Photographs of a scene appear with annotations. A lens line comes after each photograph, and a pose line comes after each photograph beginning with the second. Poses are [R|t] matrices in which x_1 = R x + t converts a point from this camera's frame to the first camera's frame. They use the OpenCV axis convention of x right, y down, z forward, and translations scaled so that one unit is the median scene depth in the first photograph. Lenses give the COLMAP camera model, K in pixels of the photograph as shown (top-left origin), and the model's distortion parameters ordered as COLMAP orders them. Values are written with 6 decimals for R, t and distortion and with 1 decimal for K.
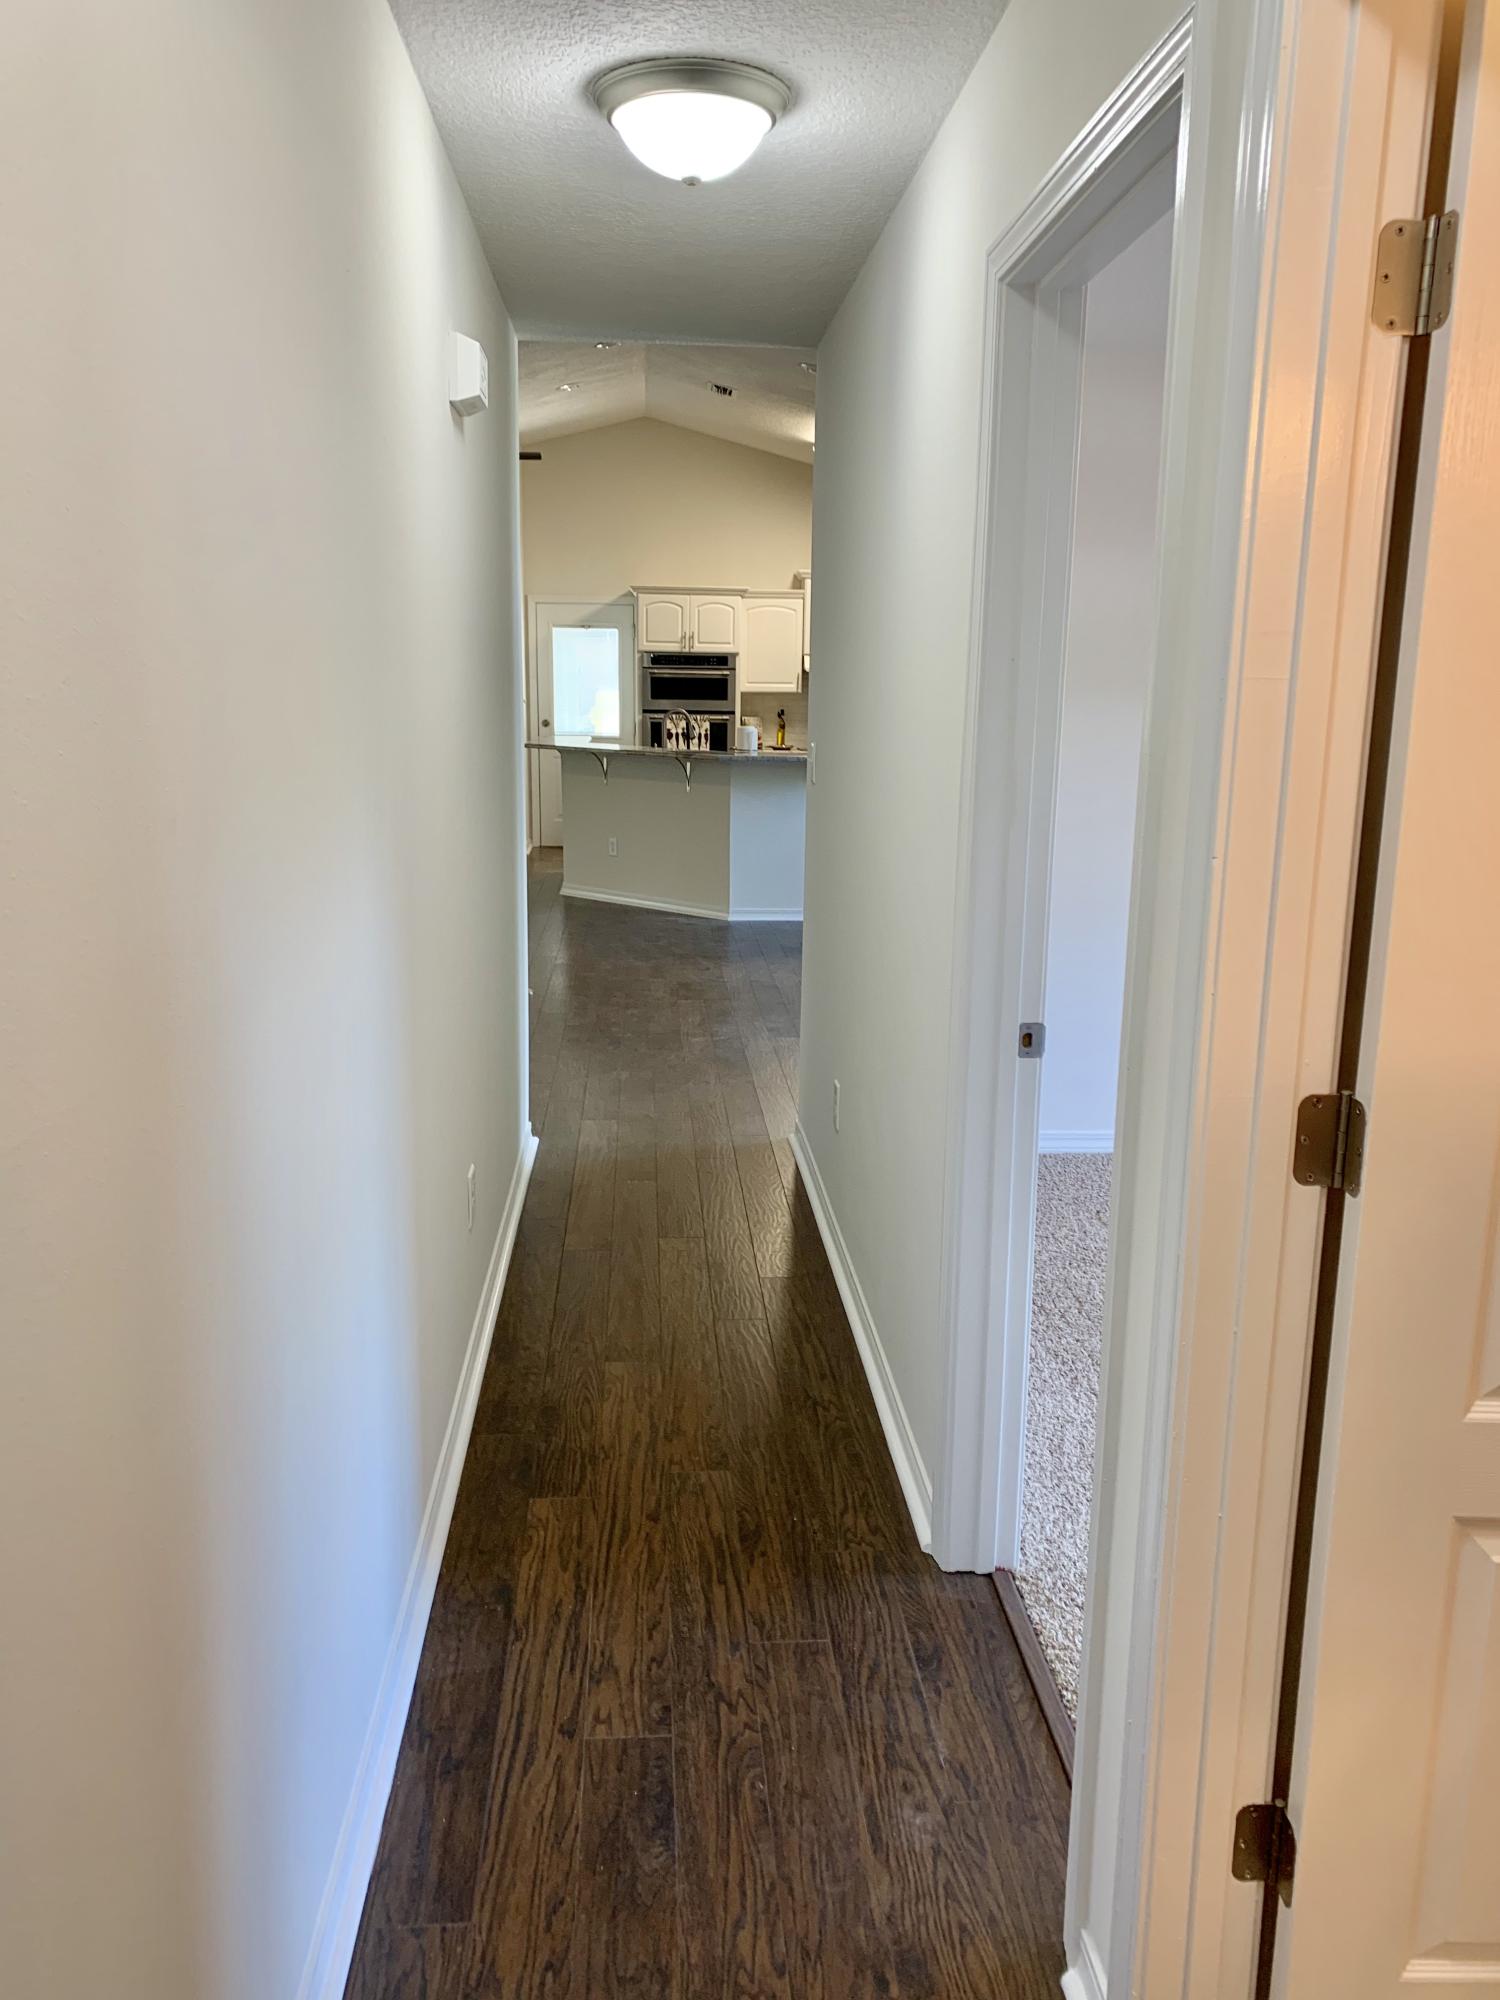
lens RADIAL K [[1526.2, 0, 796.5], [0, 1526.2, 1016.7], [0, 0, 1]] dist [0.031189, -0.034662]
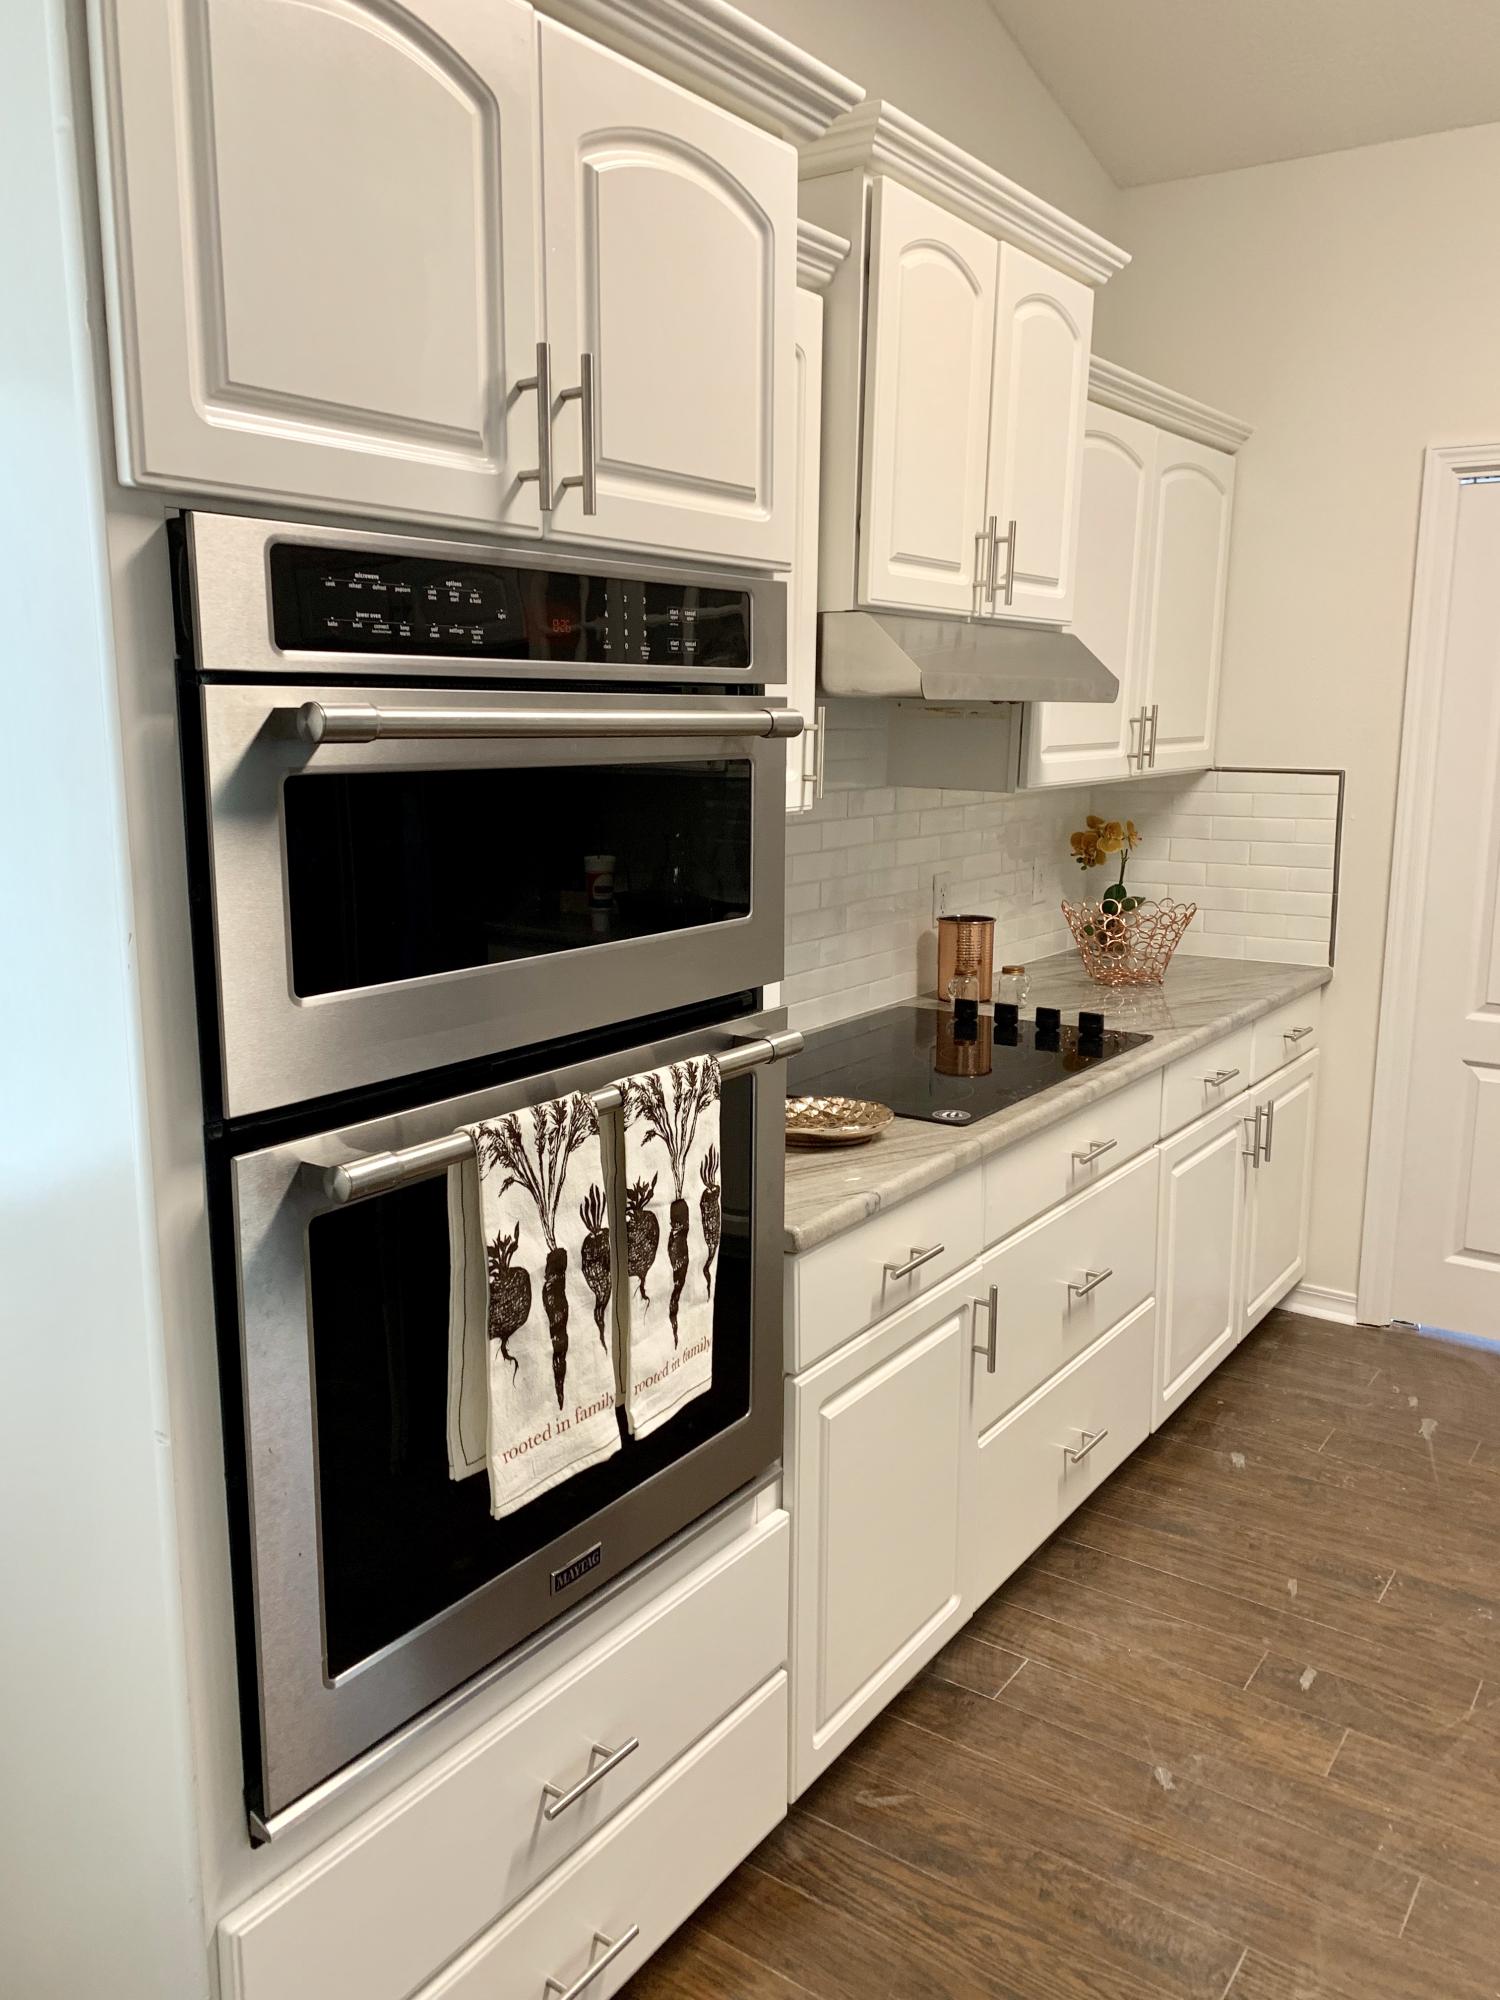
lens RADIAL K [[1526.2, 0, 741.5], [0, 1526.2, 984.8], [0, 0, 1]] dist [0.031189, -0.034662]
pose [[0.653385, -0.156732, 0.740624, -0.148728], [0.179938, 0.982449, 0.049165, -0.208230], [-0.735330, 0.101143, 0.670119, 0.912498]]
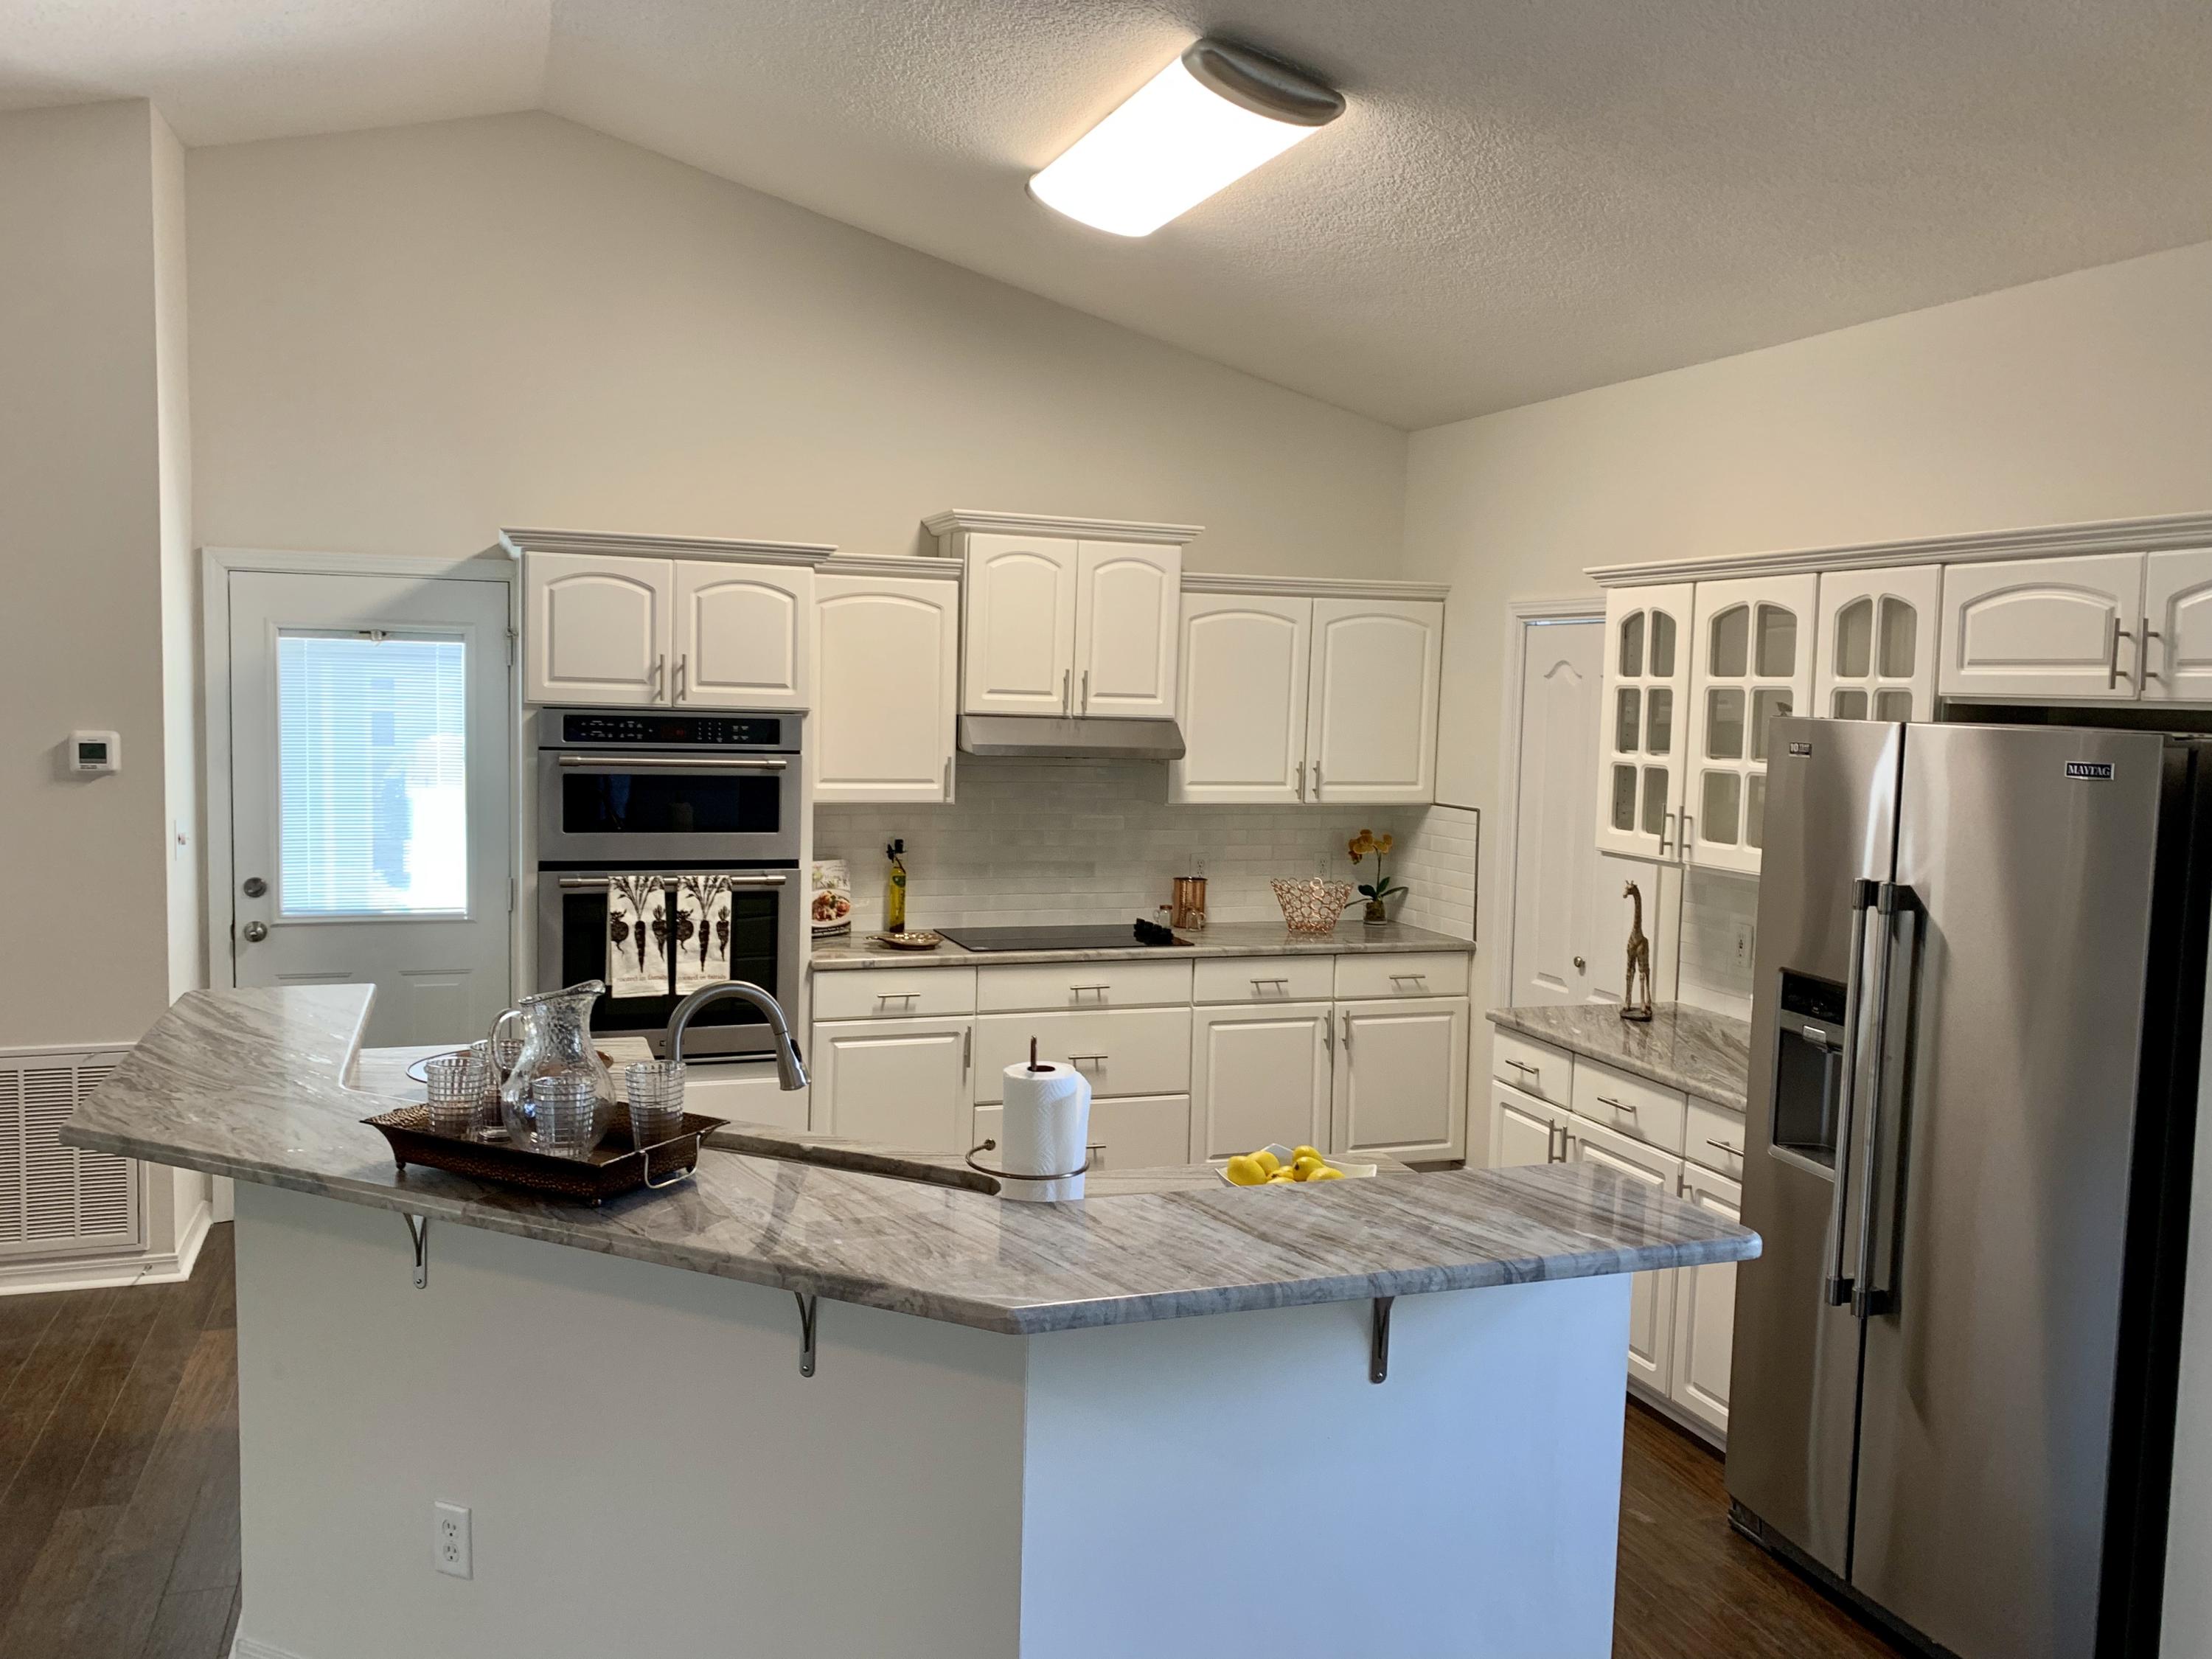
lens RADIAL K [[1748.0, 0, 1154.8], [0, 1748.0, 824.0], [0, 0, 1]] dist [0.061739, -0.057903]
pose [[0.966700, -0.015025, 0.255471, -0.066128], [0.049884, 0.990189, -0.130524, -0.148204], [-0.251003, 0.138922, 0.957966, 0.562726]]
